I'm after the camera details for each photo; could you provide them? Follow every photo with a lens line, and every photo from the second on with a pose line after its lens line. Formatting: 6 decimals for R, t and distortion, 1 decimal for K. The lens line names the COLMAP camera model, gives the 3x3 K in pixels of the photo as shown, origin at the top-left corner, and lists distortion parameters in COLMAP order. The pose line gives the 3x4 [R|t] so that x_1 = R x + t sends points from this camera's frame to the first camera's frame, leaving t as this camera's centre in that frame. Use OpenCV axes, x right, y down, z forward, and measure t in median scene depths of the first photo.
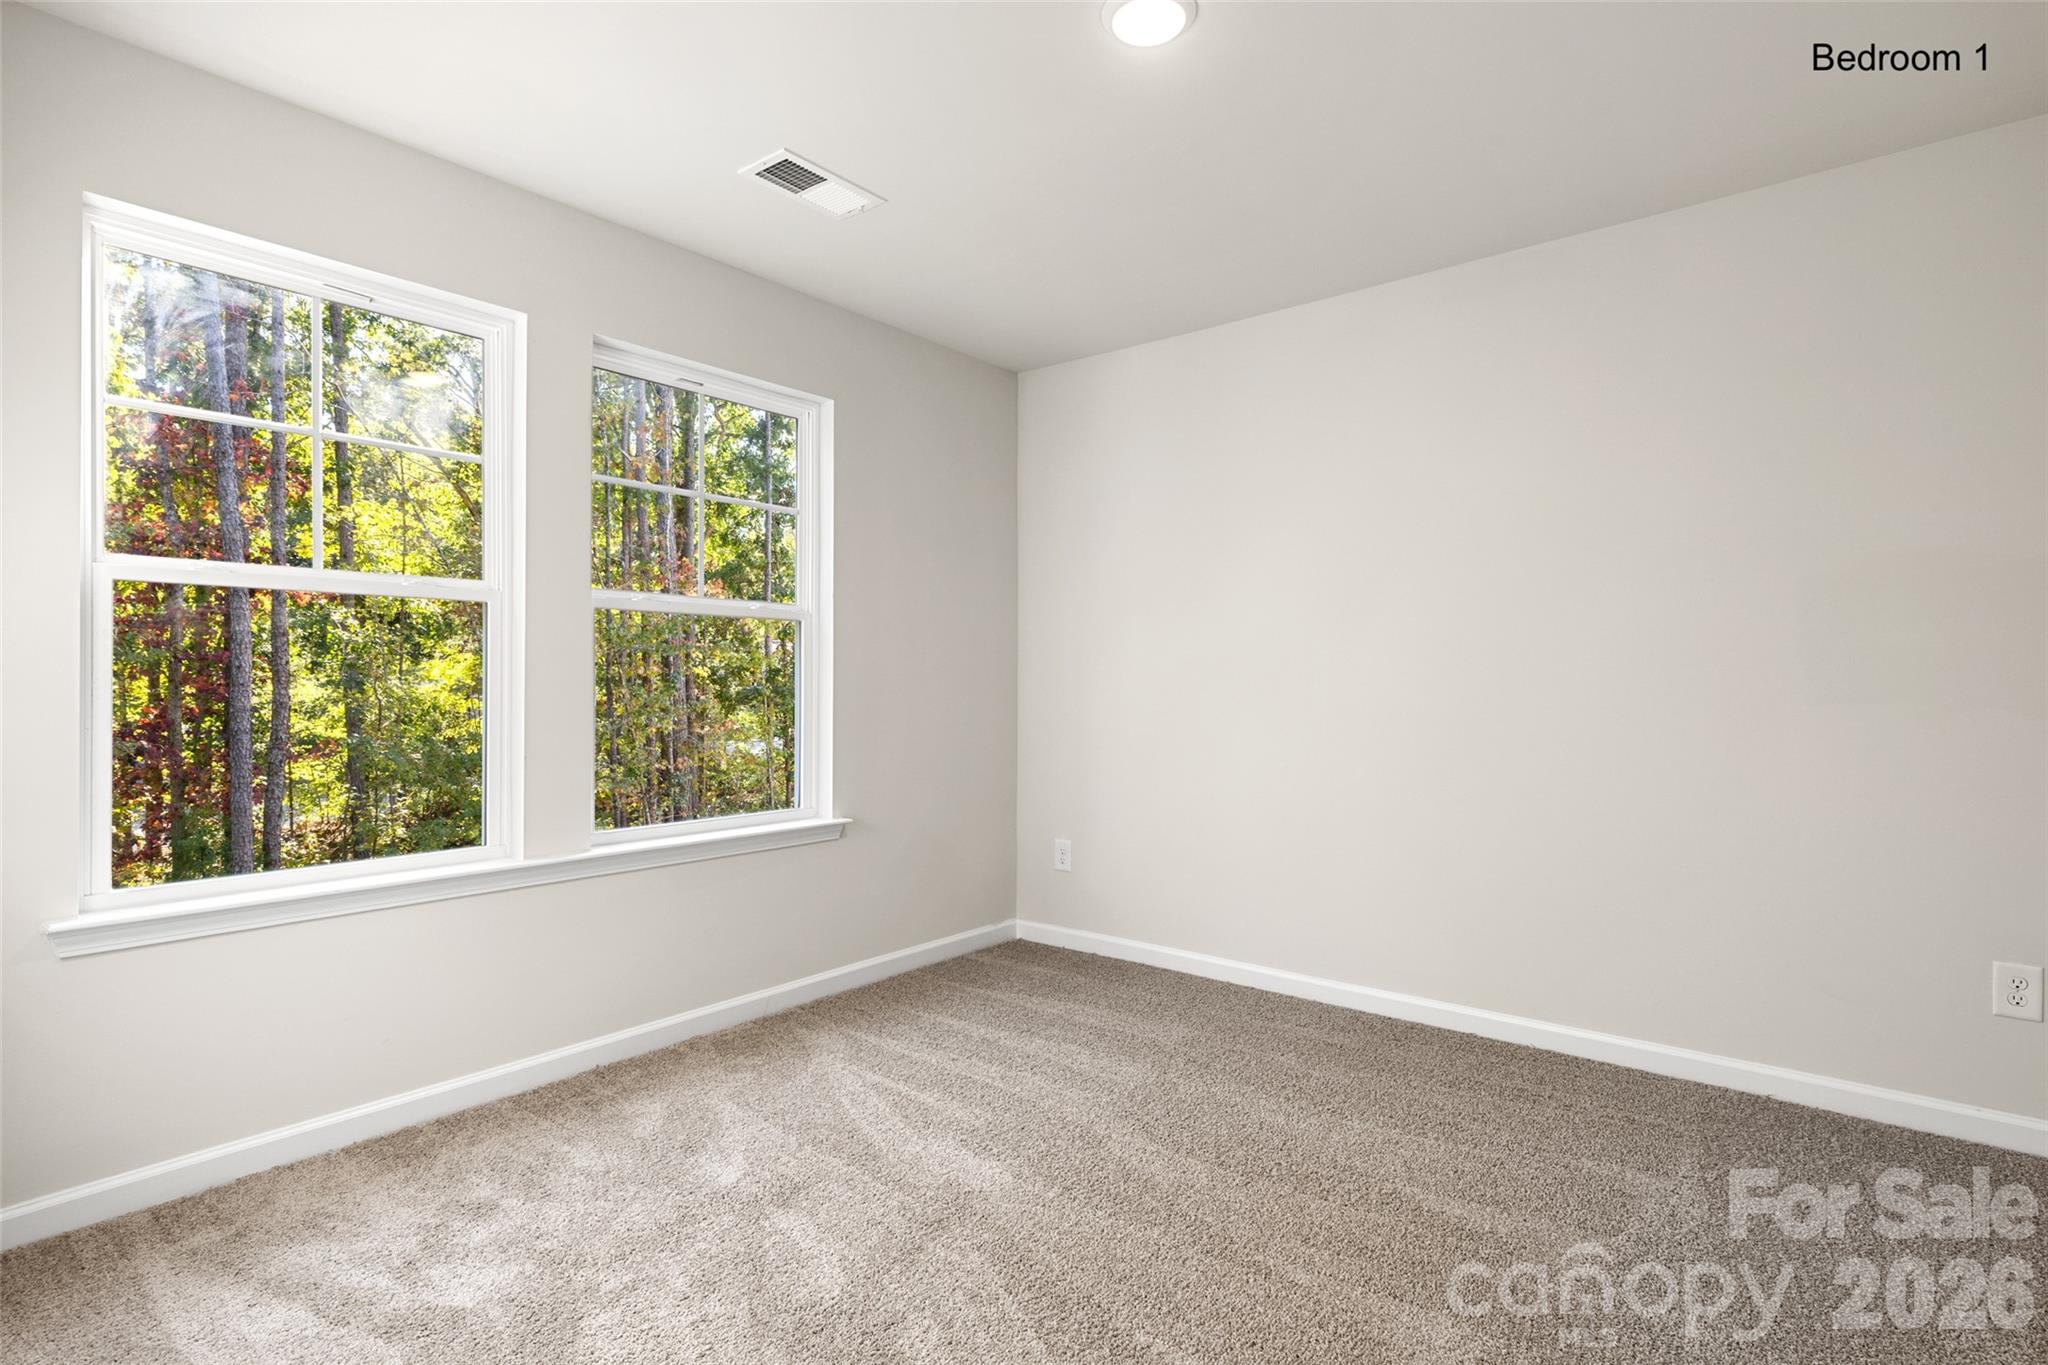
lens RADIAL K [[970.9, 0, 1020.6], [0, 970.9, 680.0], [0, 0, 1]] dist [0.002421, -0.002096]
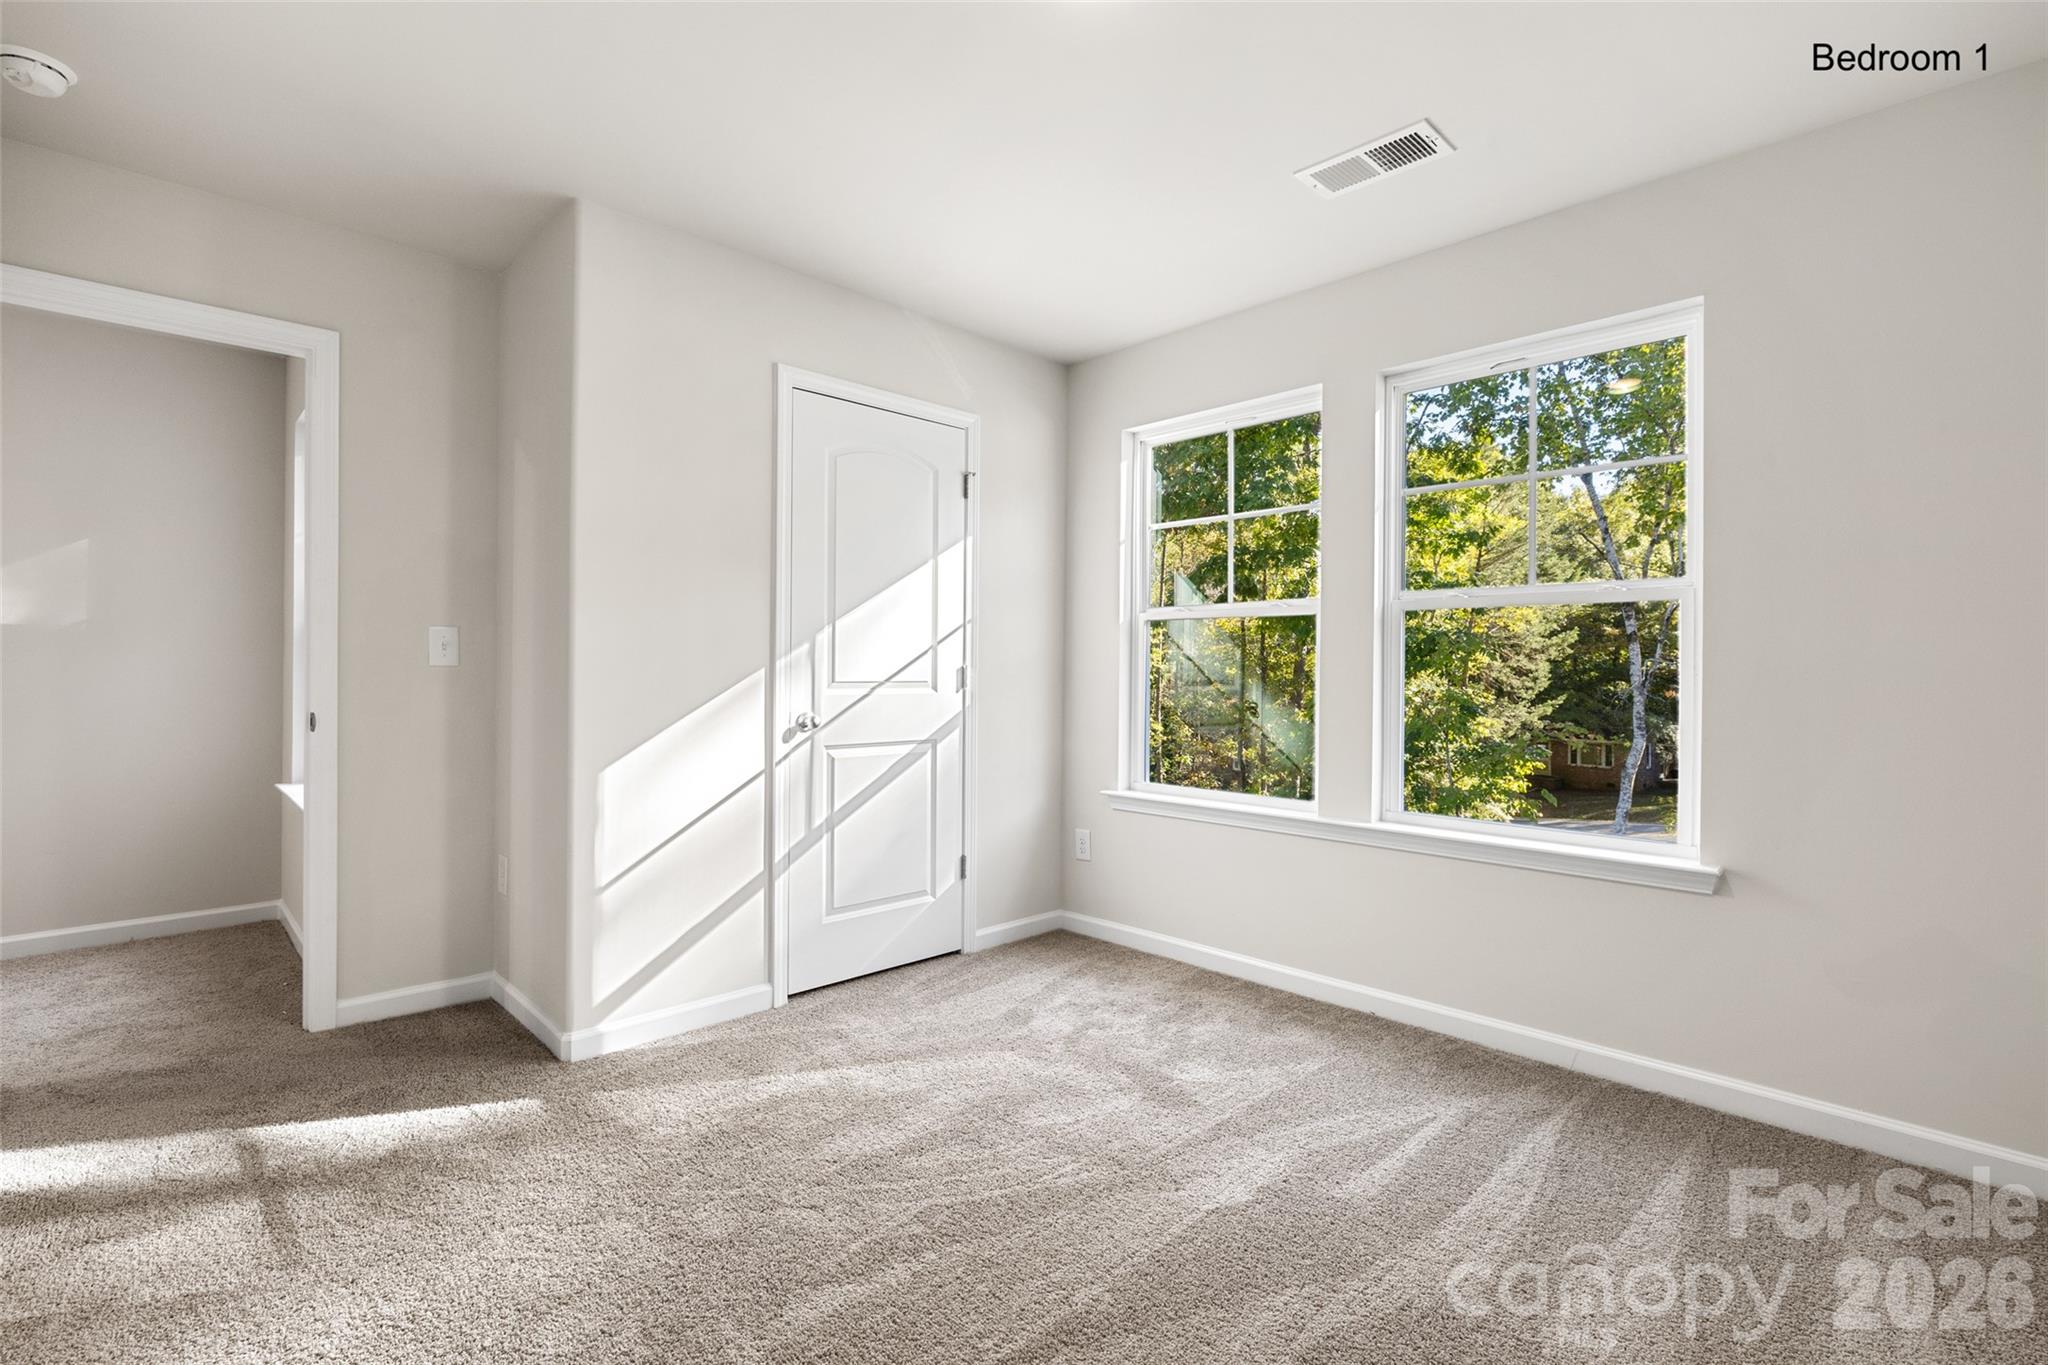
lens RADIAL K [[924.8, 0, 1016.4], [0, 924.8, 669.3], [0, 0, 1]] dist [-0.008864, 0.002123]
pose [[-0.088886, -0.003547, -0.996036, 0.791367], [-0.006122, 0.999977, -0.003014, -0.000039], [0.996023, 0.005830, -0.088905, 0.787854]]
